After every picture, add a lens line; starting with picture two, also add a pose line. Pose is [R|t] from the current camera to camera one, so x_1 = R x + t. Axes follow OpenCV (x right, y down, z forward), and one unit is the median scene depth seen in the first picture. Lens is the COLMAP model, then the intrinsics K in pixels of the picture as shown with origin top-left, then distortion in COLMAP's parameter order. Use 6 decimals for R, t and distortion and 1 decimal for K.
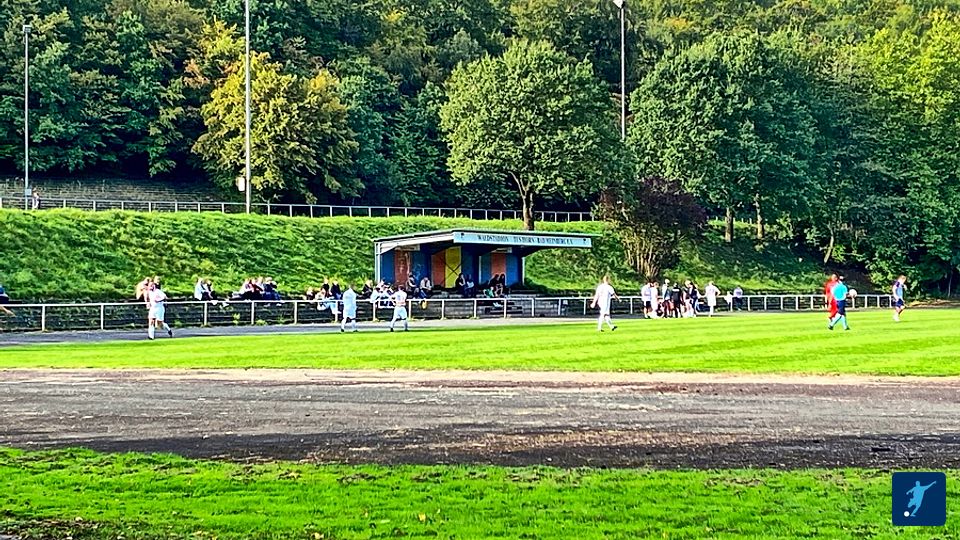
lens RADIAL K [[1910.0, 0, 478.8], [0, 1910.0, 260.9], [0, 0, 1]] dist [0.104814, 0.000000]
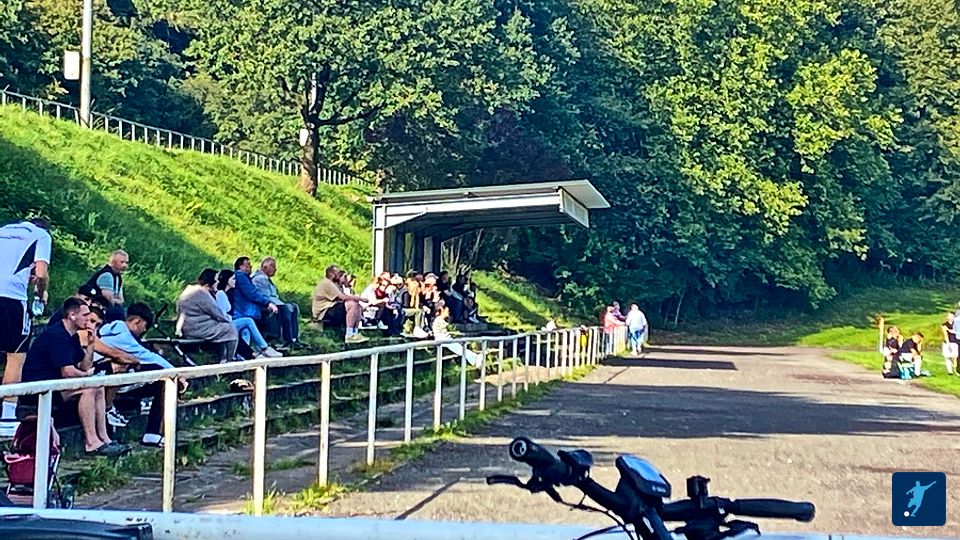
lens RADIAL K [[2922.8, 0, 476.3], [0, 2922.8, 267.7], [0, 0, 1]] dist [0.166427, 0.000000]
pose [[0.909736, 0.031413, 0.413997, -0.274310], [-0.033664, 0.999431, -0.001857, 0.005497], [-0.413820, -0.012247, 0.910277, 0.263207]]
